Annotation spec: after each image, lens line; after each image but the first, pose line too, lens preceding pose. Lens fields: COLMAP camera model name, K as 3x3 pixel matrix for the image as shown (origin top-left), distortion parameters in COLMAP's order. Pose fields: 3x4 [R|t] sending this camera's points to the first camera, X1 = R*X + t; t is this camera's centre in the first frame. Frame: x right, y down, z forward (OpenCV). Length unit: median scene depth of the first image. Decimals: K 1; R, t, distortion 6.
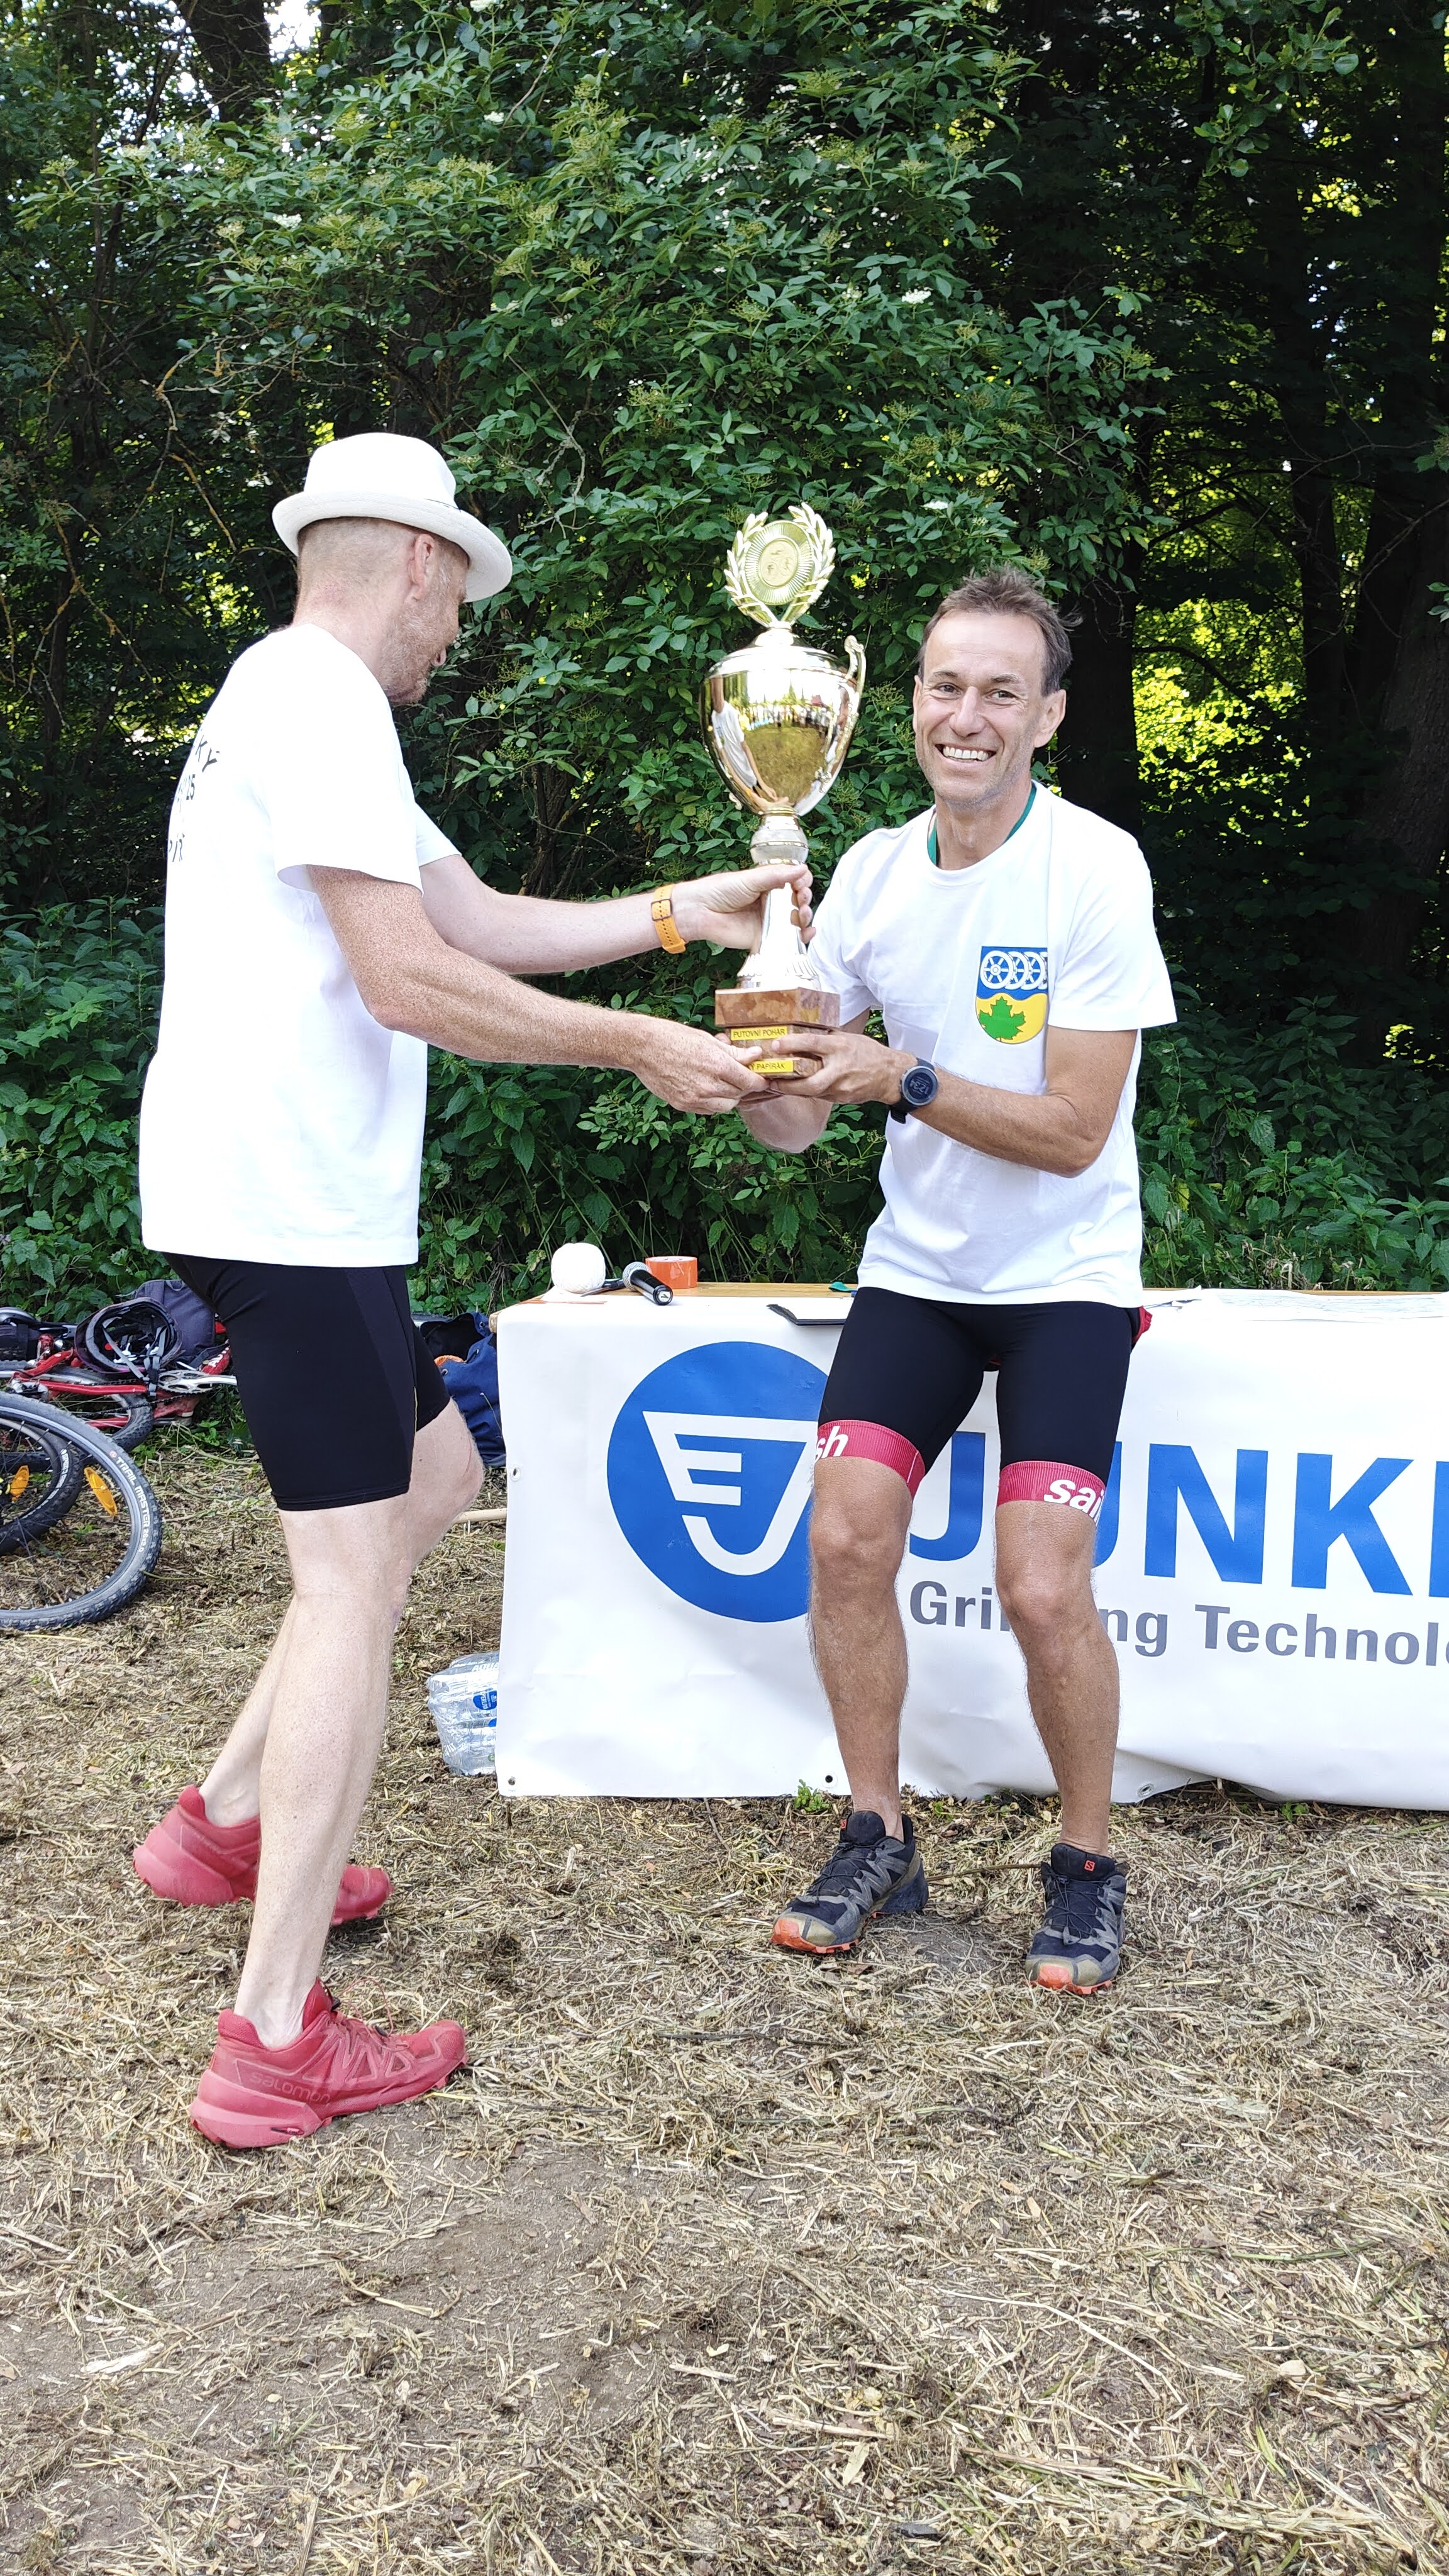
lens RADIAL K [[2047.8, 0, 678.1], [0, 2047.8, 1301.3], [0, 0, 1]] dist [0.029187, -0.089140]
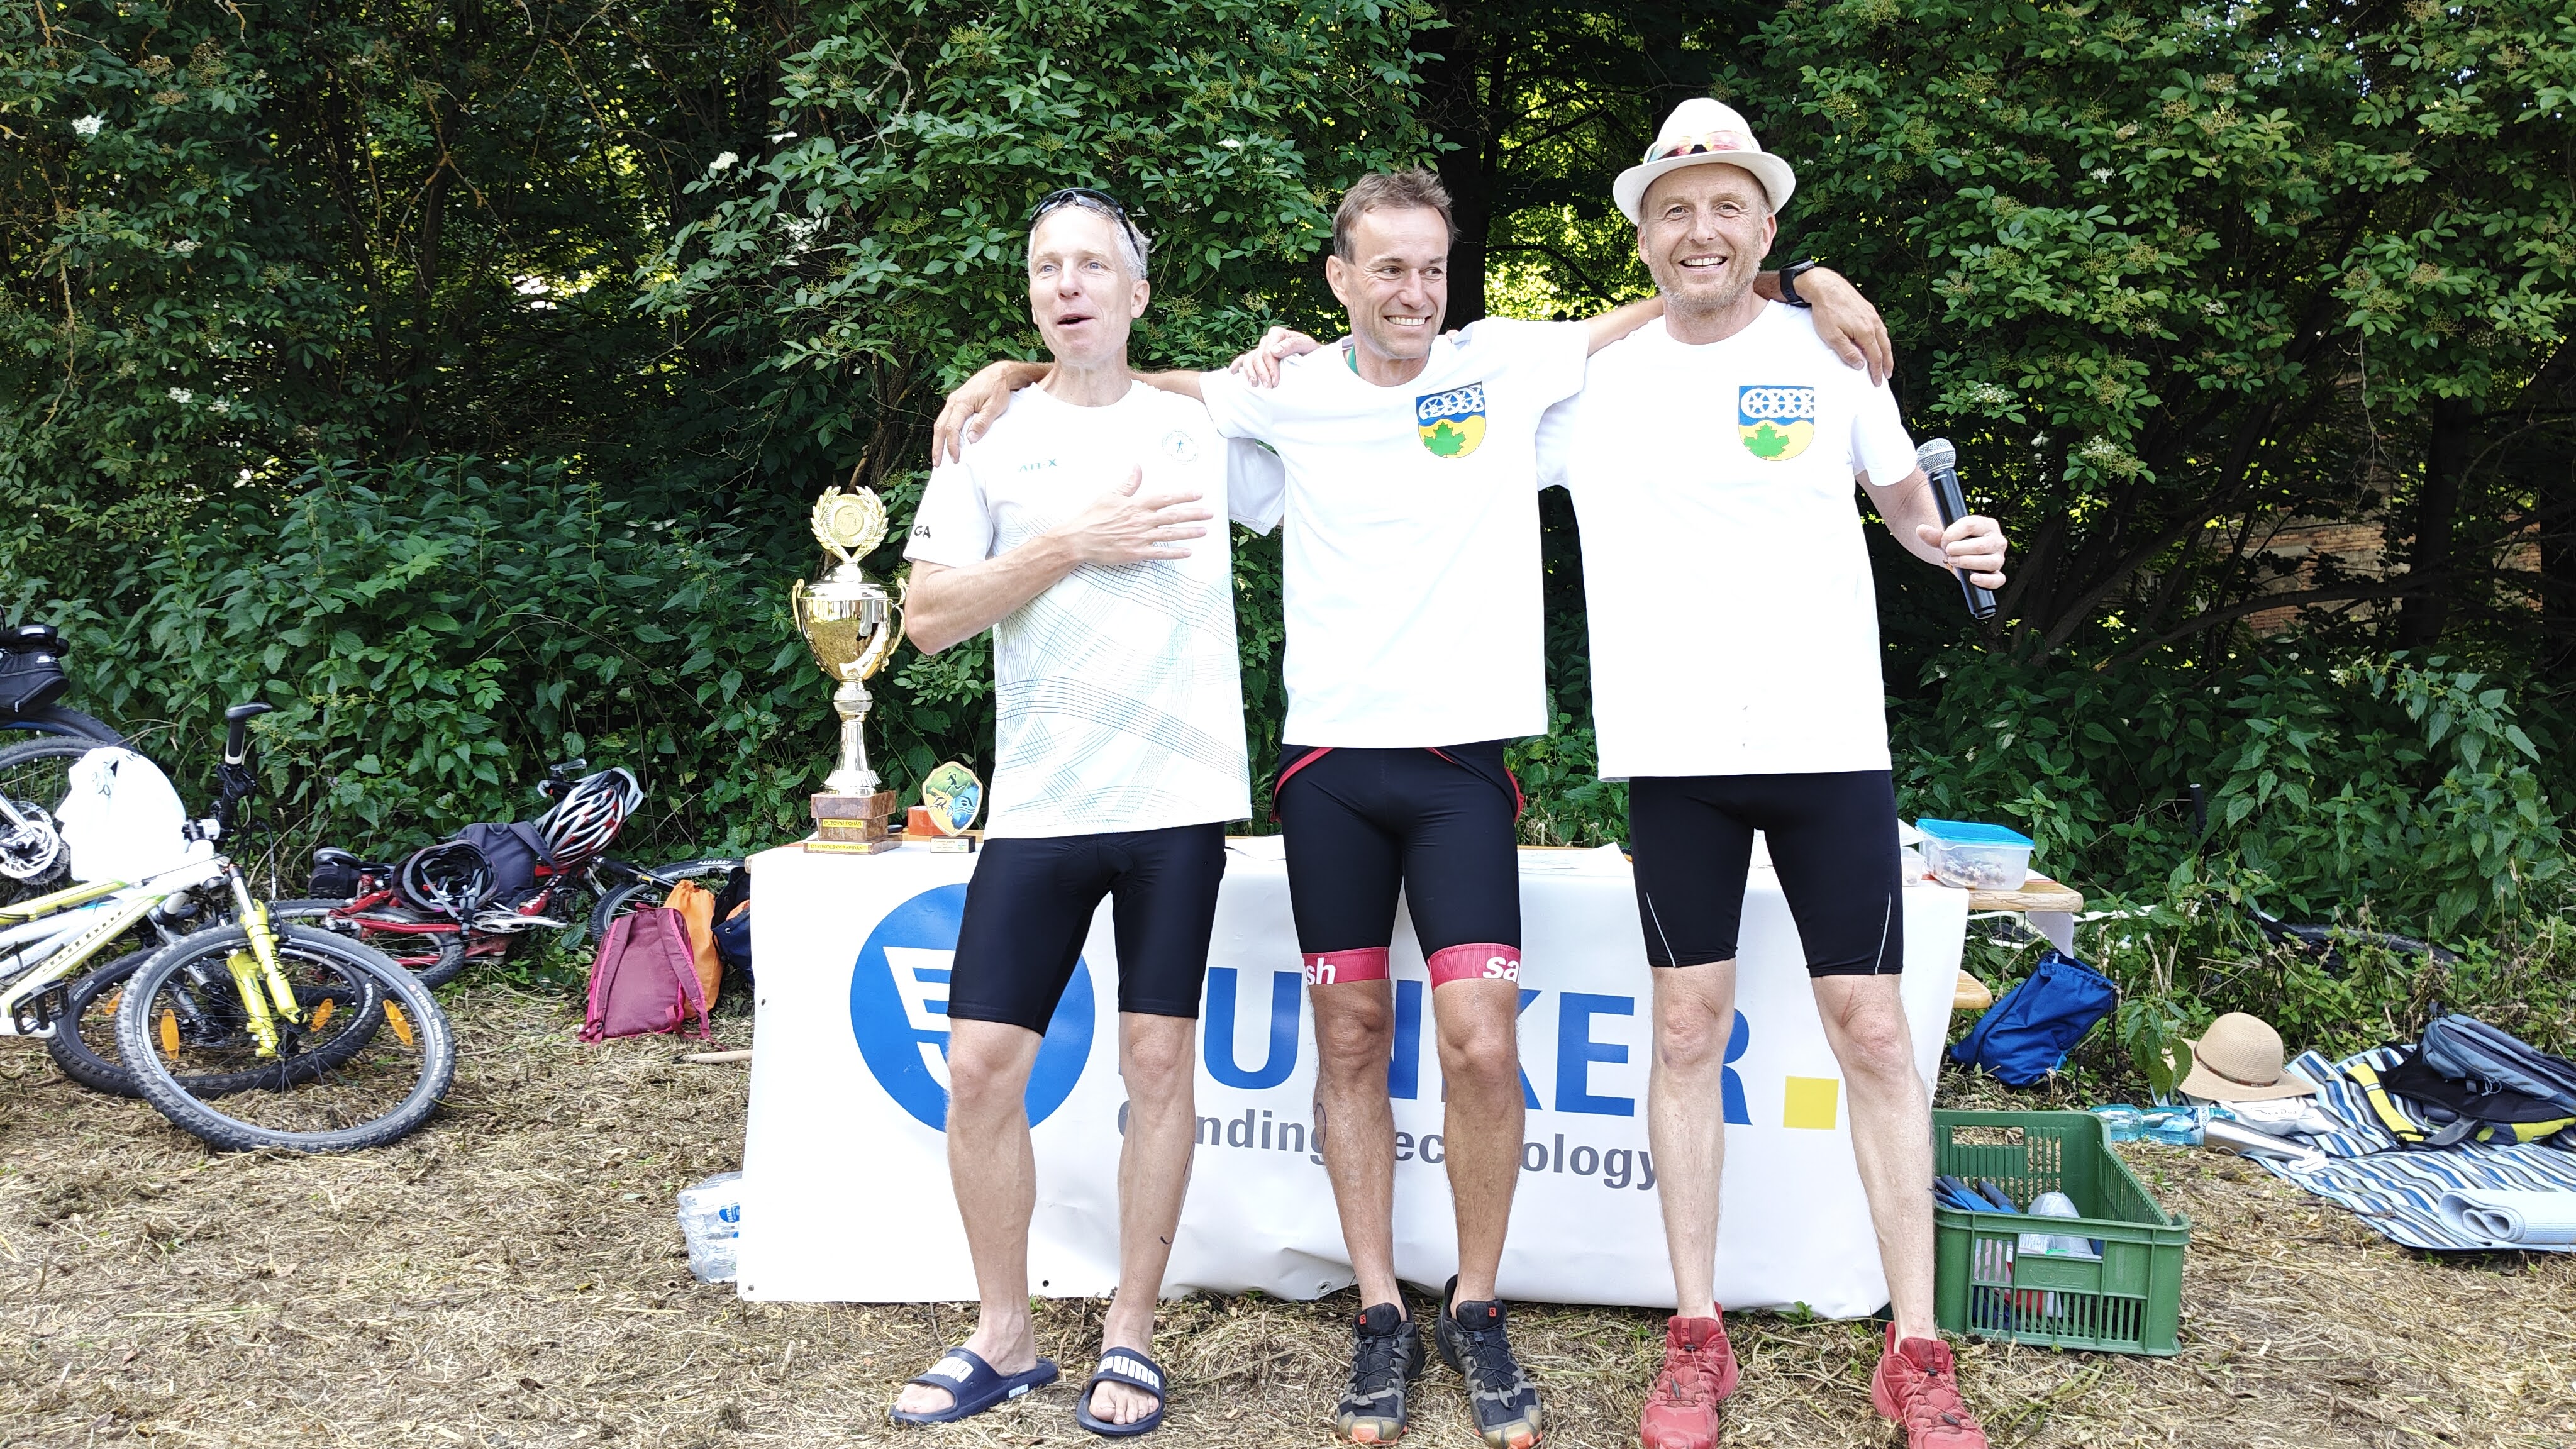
lens RADIAL K [[2047.8, 0, 1299.2], [0, 2047.8, 698.3], [0, 0, 1]] dist [0.029187, -0.089140]
pose [[0.994639, 0.023760, 0.100642, 0.058952], [-0.015646, 0.996619, -0.080658, 0.004162], [-0.102219, 0.078651, 0.991648, -0.087987]]
